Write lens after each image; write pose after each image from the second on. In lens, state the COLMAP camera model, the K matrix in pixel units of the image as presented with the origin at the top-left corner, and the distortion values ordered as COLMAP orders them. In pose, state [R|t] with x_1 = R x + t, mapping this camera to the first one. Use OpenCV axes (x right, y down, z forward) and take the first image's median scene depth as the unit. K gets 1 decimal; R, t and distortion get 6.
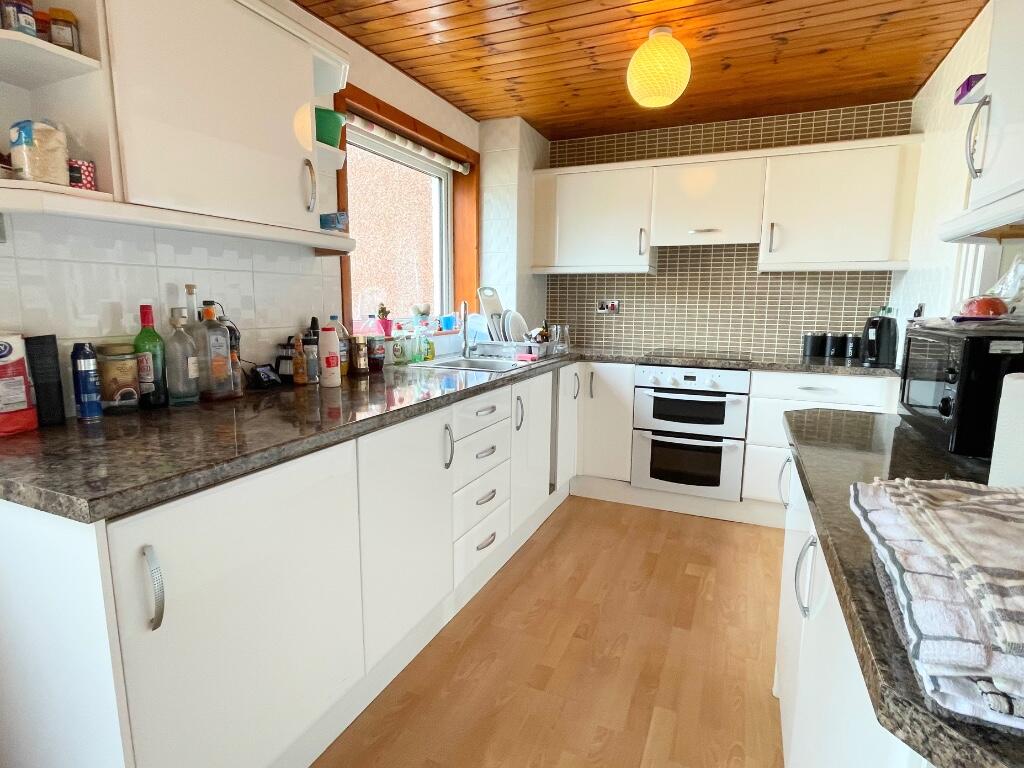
lens RADIAL K [[535.3, 0, 512.4], [0, 535.3, 383.9], [0, 0, 1]] dist [-0.003368, -0.001958]
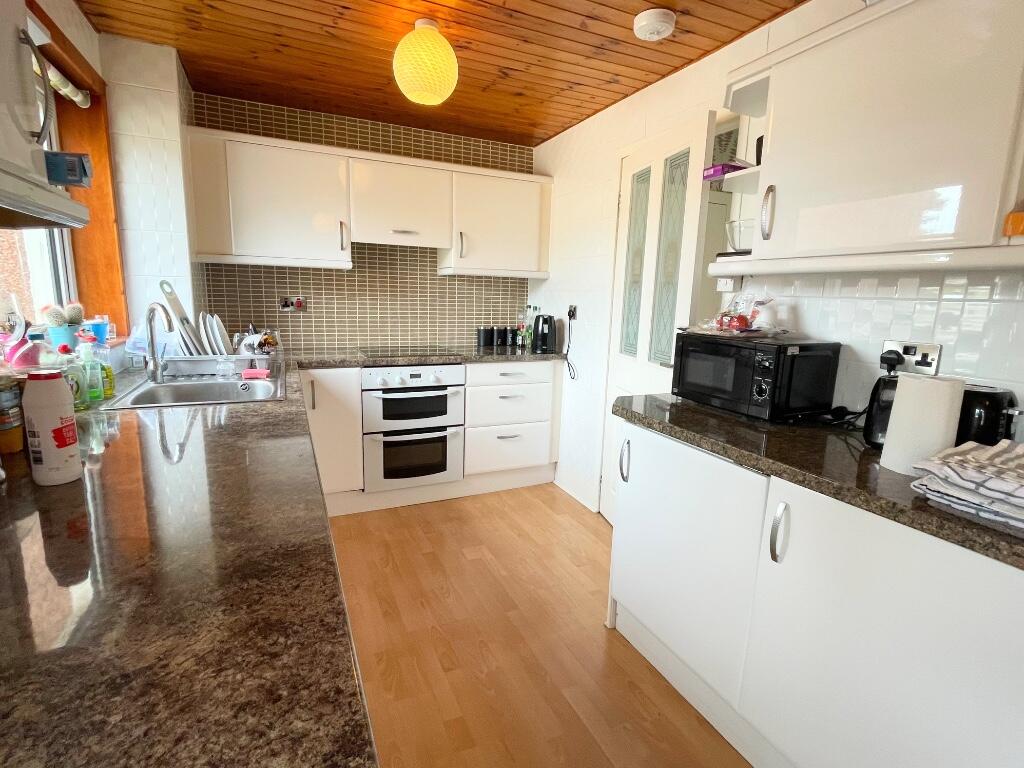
lens RADIAL K [[497.3, 0, 511.0], [0, 497.3, 383.3], [0, 0, 1]] dist [0.000536, -0.000846]
pose [[0.669627, -0.120485, 0.732860, -0.245745], [0.088277, 0.992670, 0.082539, -0.058383], [-0.737433, 0.009425, 0.675355, 0.206137]]
